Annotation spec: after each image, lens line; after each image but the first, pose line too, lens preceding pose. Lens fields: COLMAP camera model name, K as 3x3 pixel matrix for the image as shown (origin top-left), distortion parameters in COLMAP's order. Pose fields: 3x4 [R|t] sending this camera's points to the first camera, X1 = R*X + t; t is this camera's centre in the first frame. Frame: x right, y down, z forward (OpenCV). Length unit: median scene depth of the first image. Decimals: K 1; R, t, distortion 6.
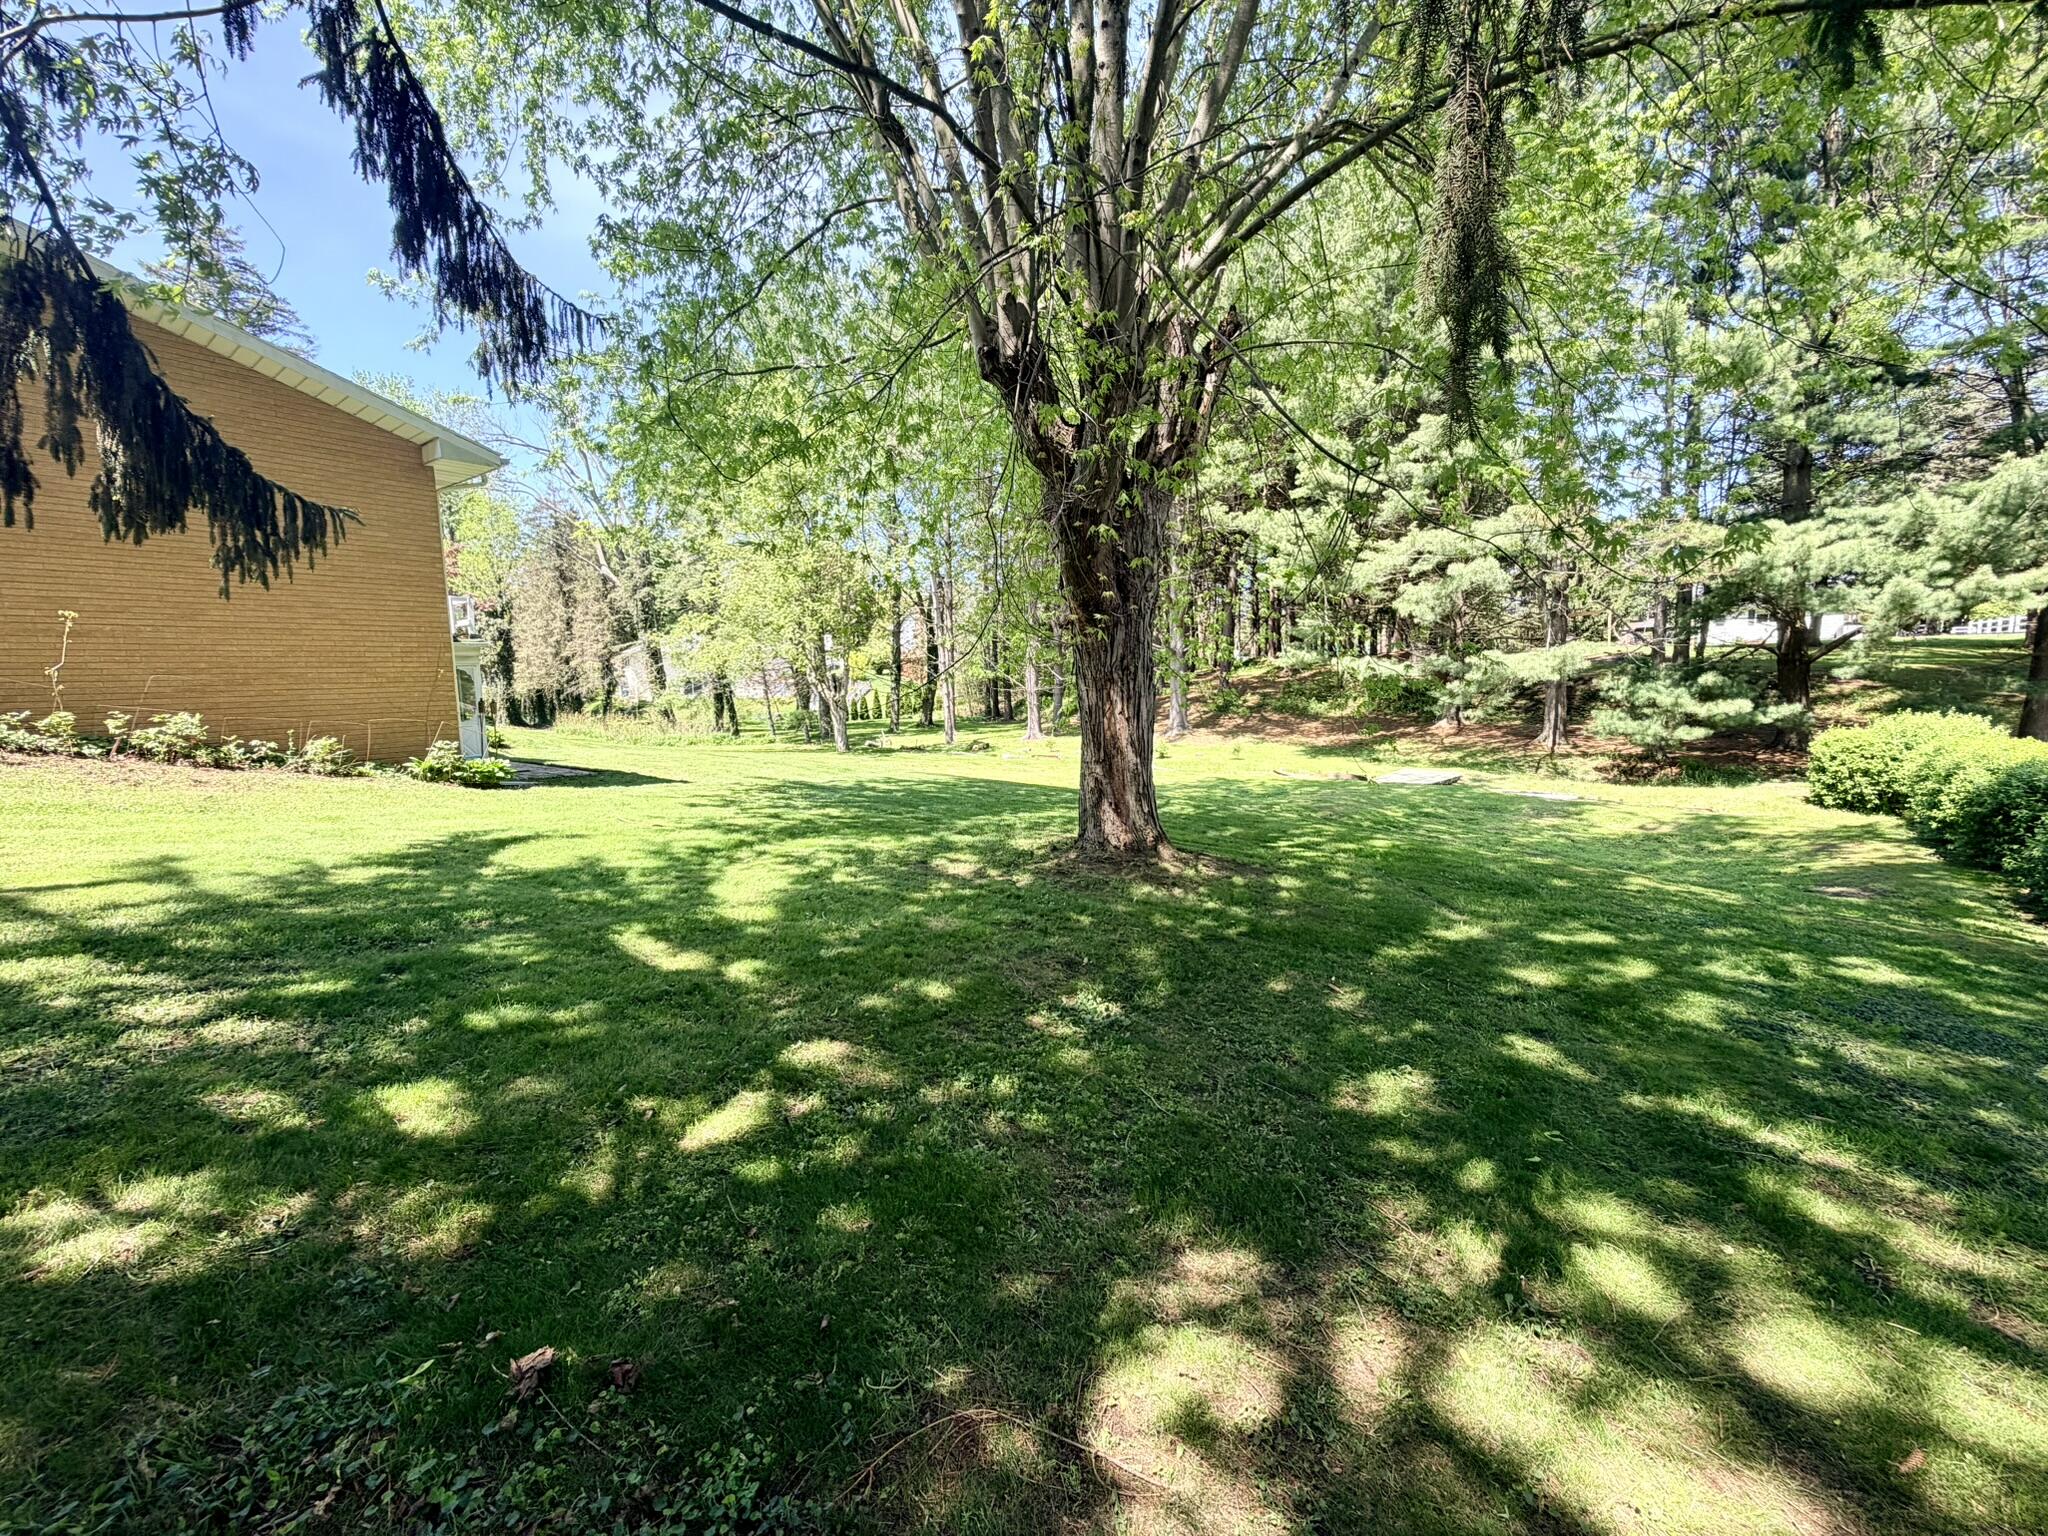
lens RADIAL K [[817.6, 0, 1017.8], [0, 817.6, 765.8], [0, 0, 1]] dist [-0.001218, 0.000062]
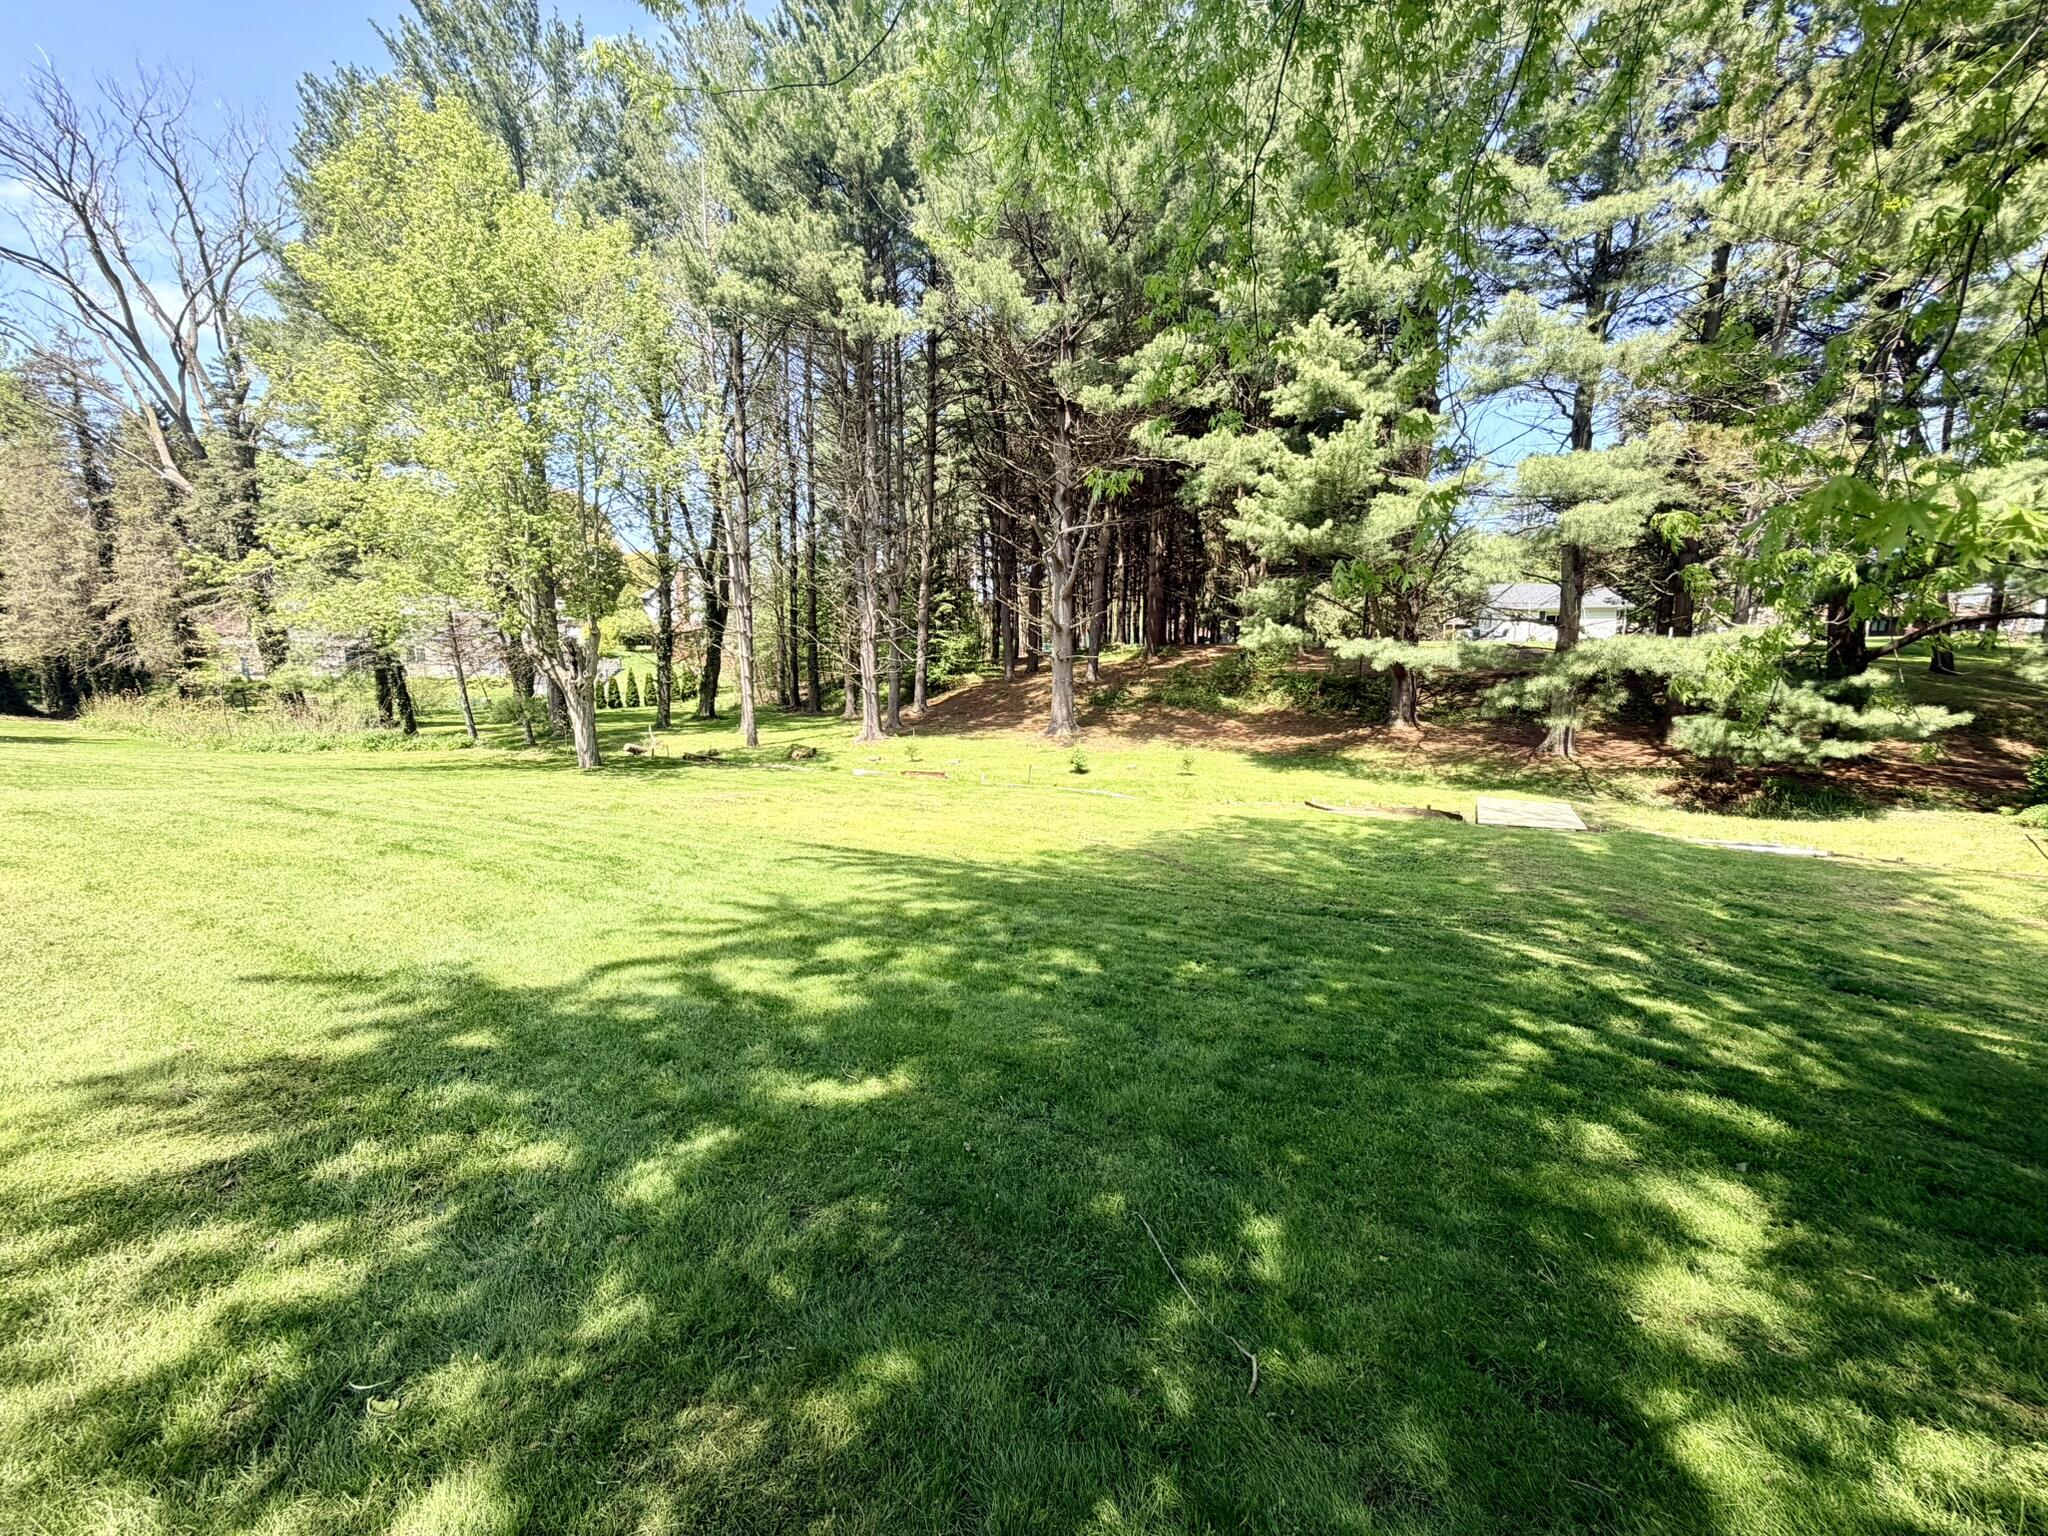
lens RADIAL K [[817.6, 0, 1017.8], [0, 817.6, 765.8], [0, 0, 1]] dist [-0.001218, 0.000062]
pose [[0.961272, -0.012466, 0.275319, -0.048733], [0.007194, 0.999771, 0.020150, -0.019683], [-0.275507, -0.017389, 0.961142, 0.209061]]
